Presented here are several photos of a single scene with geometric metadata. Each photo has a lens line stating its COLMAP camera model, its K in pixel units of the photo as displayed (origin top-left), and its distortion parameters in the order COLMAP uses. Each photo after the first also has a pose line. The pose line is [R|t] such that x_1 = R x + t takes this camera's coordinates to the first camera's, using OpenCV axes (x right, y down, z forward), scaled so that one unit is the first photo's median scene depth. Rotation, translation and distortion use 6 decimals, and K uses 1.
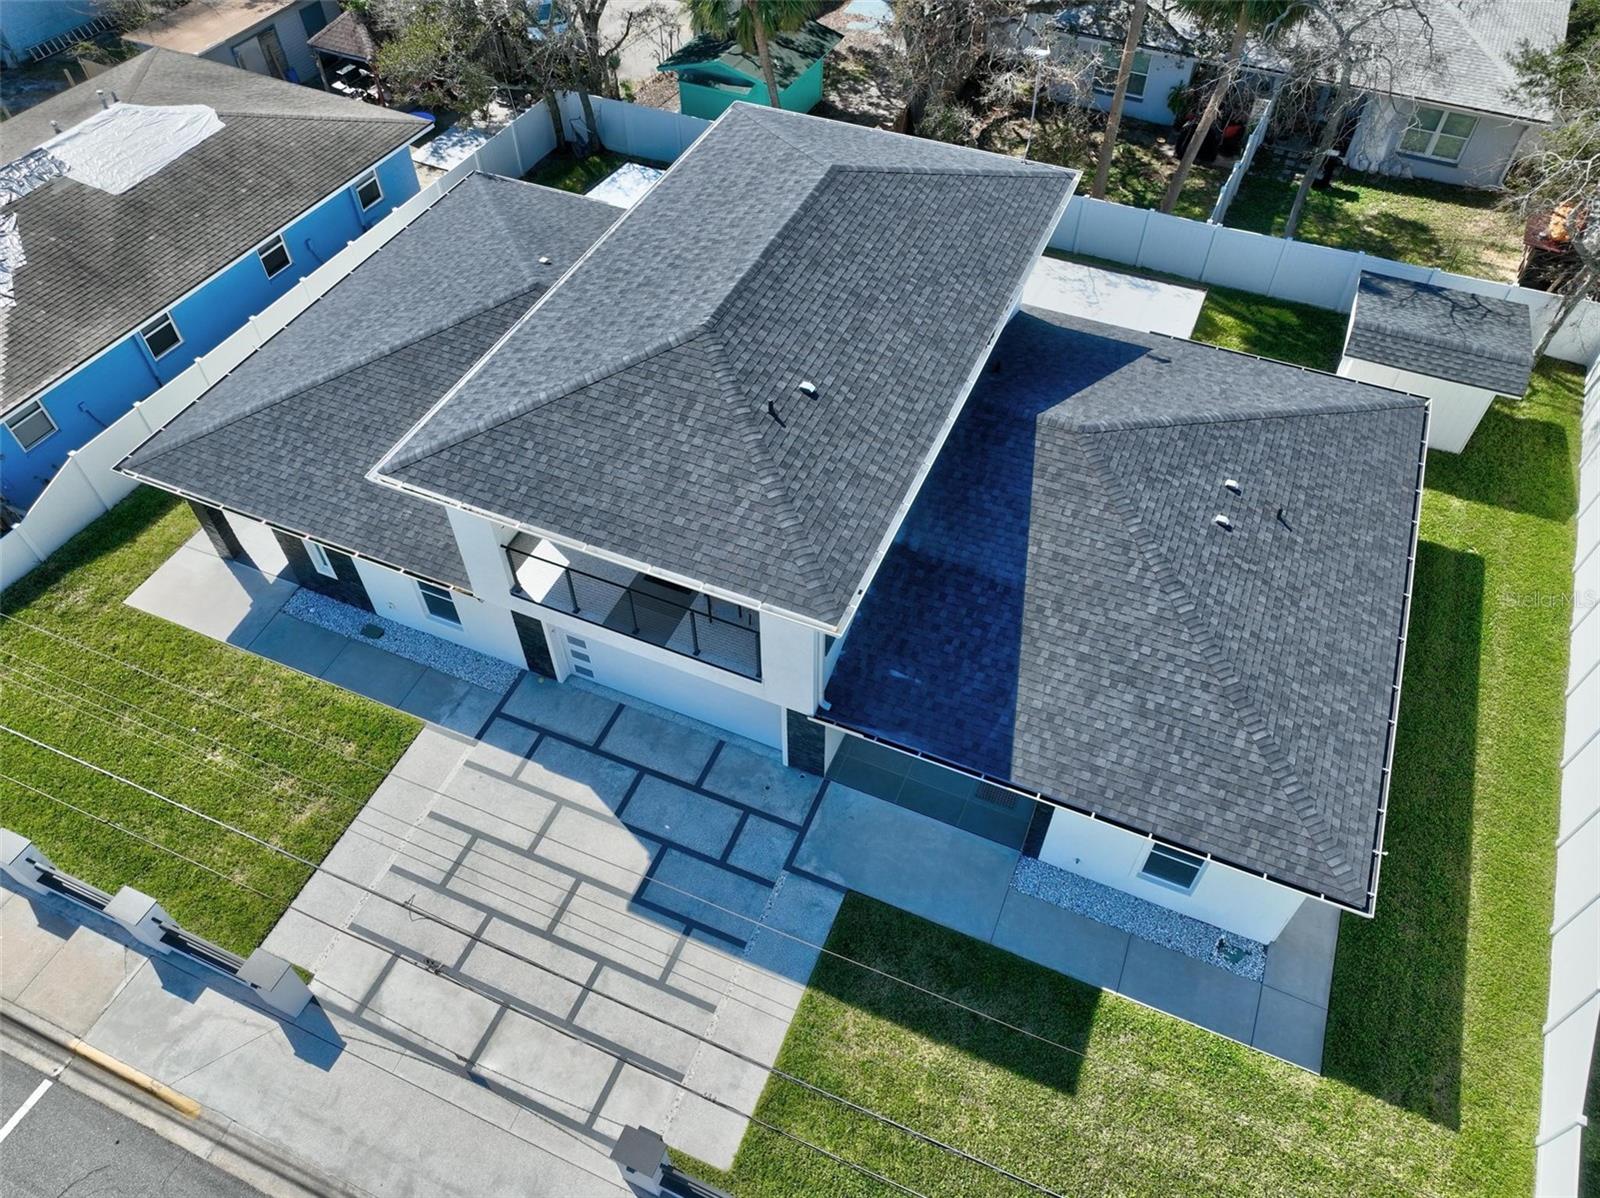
lens RADIAL K [[1125.6, 0, 800.0], [0, 1125.6, 599.0], [0, 0, 1]] dist [-0.007754, 0.024175]
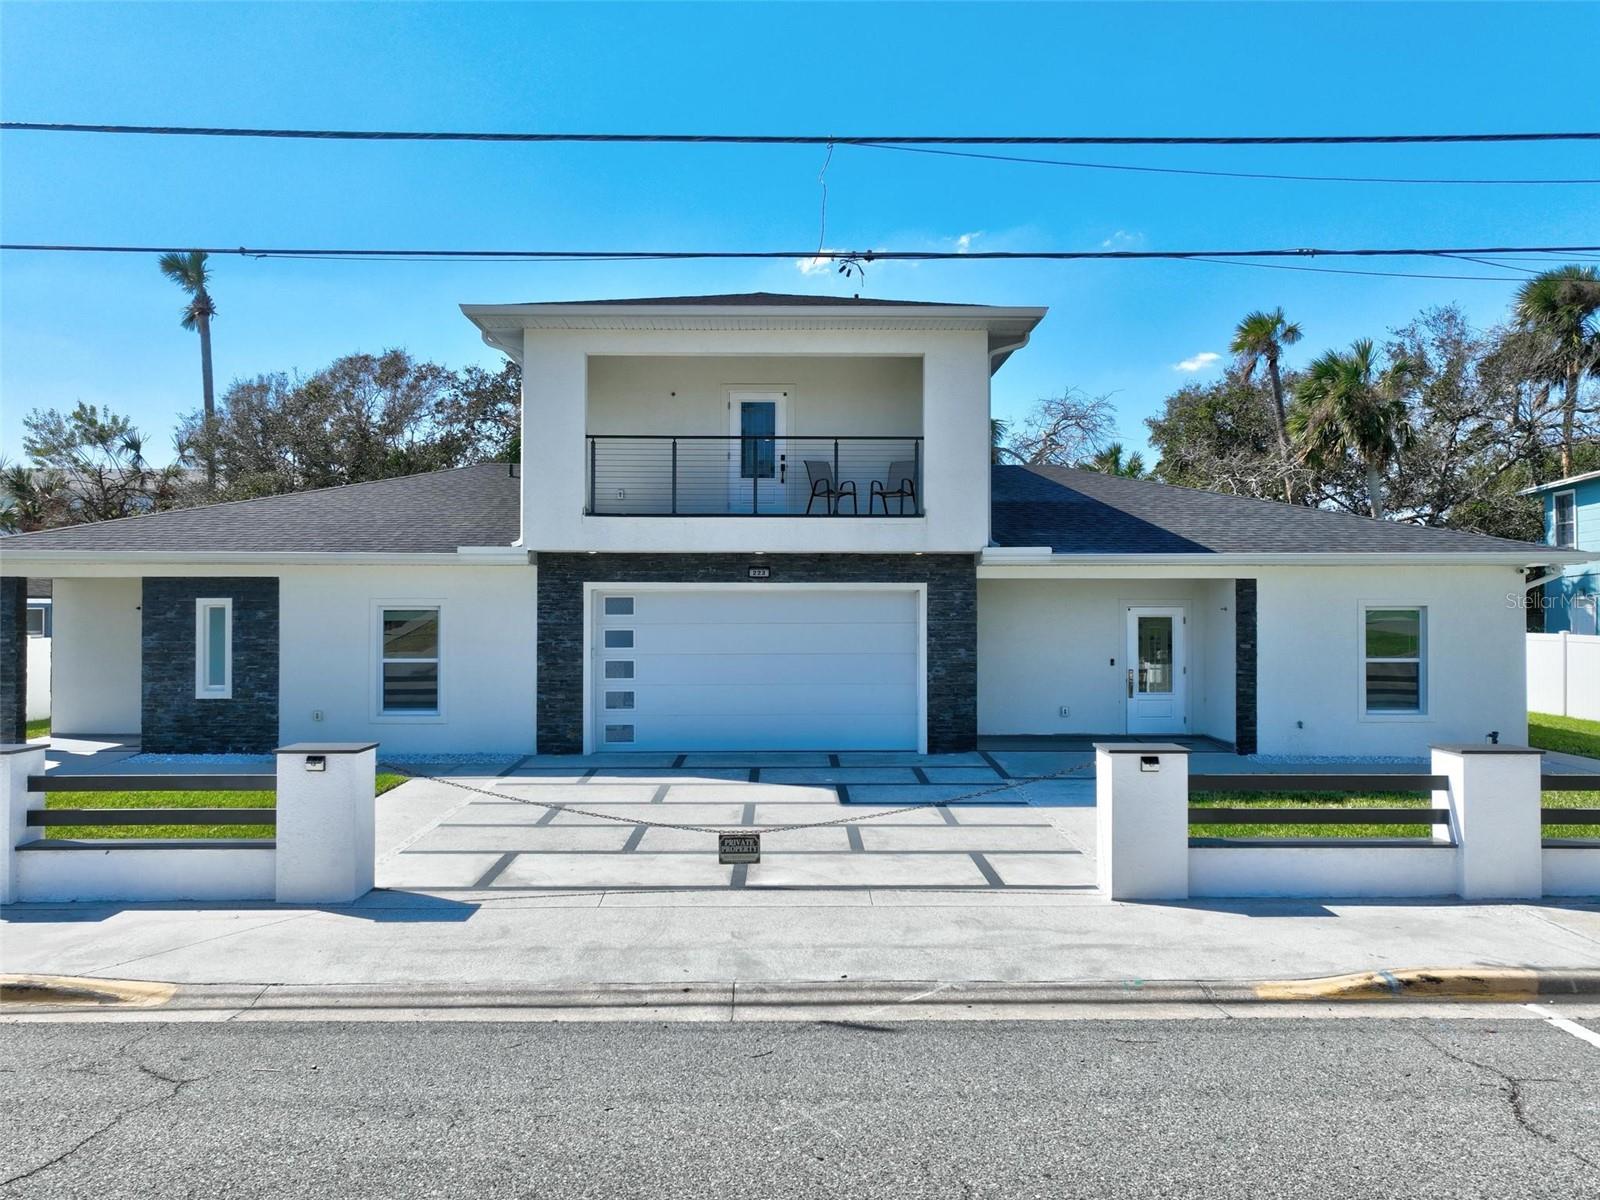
lens RADIAL K [[1125.6, 0, 800.0], [0, 1125.6, 600.0], [0, 0, 1]] dist [-0.007754, 0.024175]
pose [[0.912446, 0.011979, 0.409023, -0.439111], [0.306198, 0.643101, -0.701900, 0.639828], [-0.271451, 0.765687, 0.583127, 0.521498]]
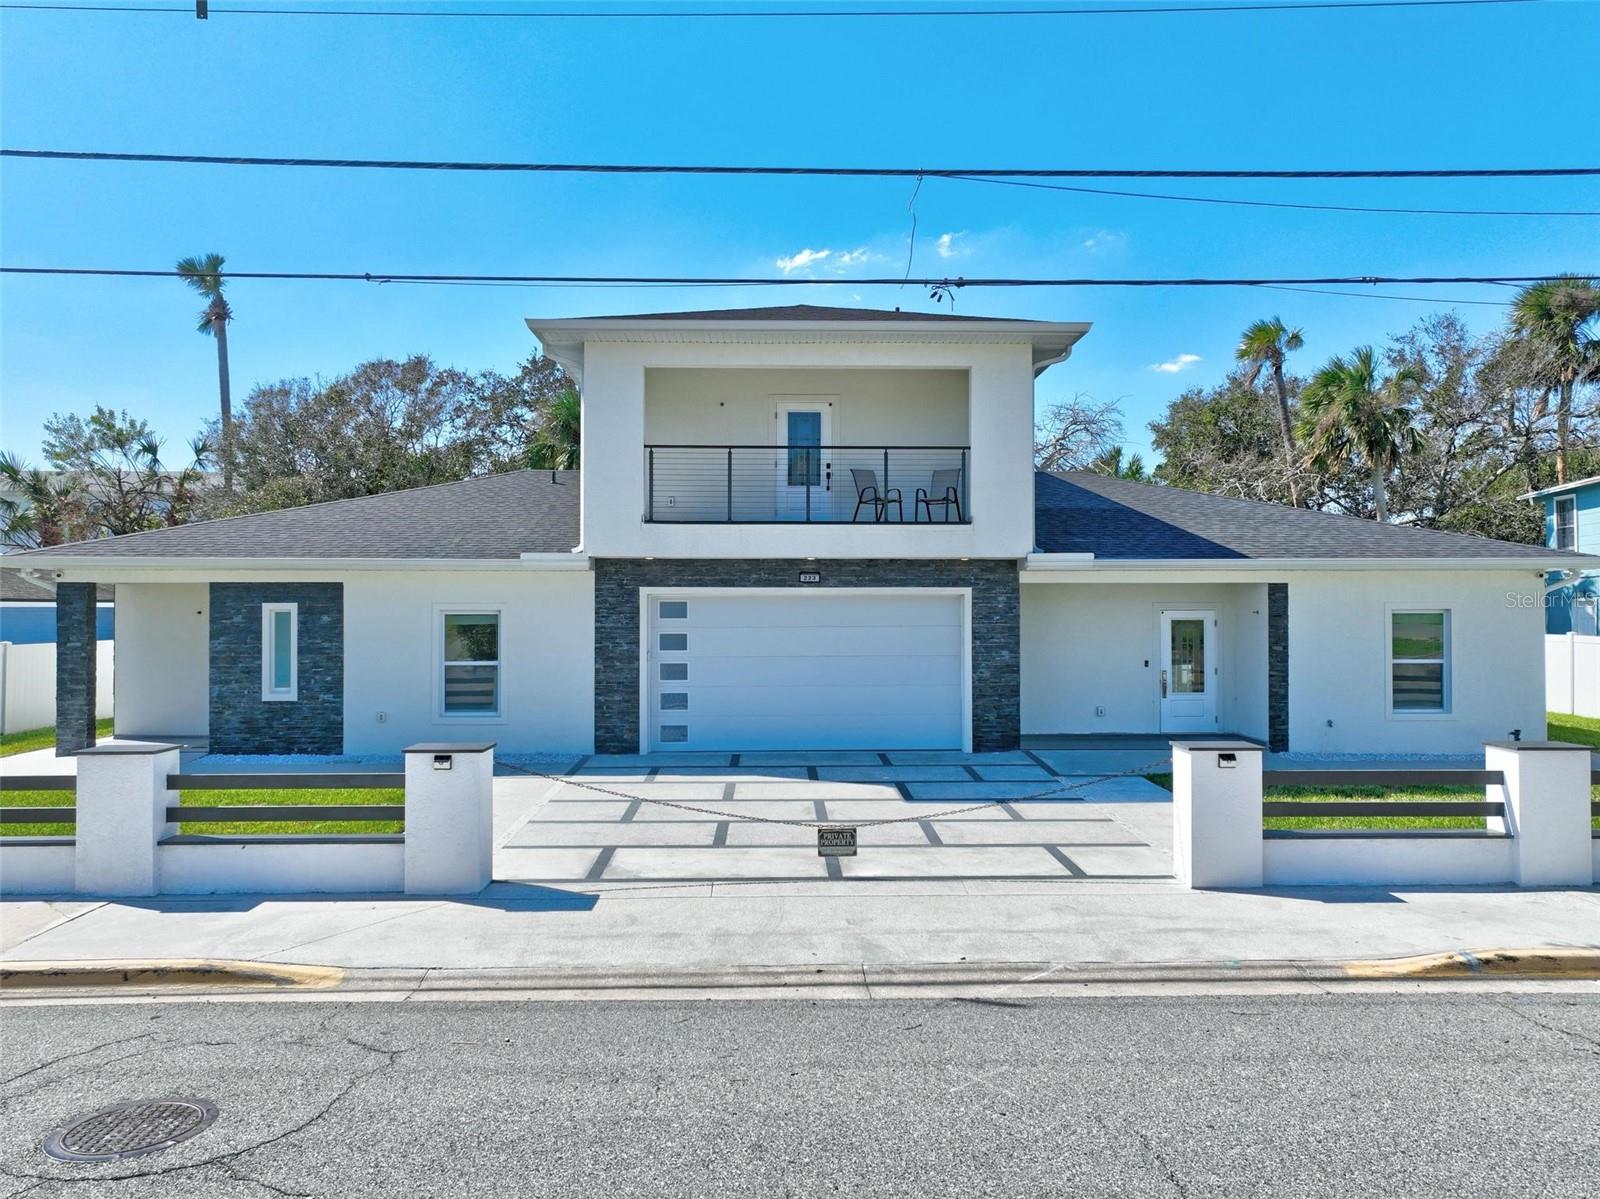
lens RADIAL K [[1125.6, 0, 800.0], [0, 1125.6, 599.5], [0, 0, 1]] dist [-0.007754, 0.024175]
pose [[0.907036, 0.011168, 0.420905, -0.494846], [0.316082, 0.642359, -0.698189, 0.642291], [-0.278169, 0.766323, 0.579113, 0.516242]]
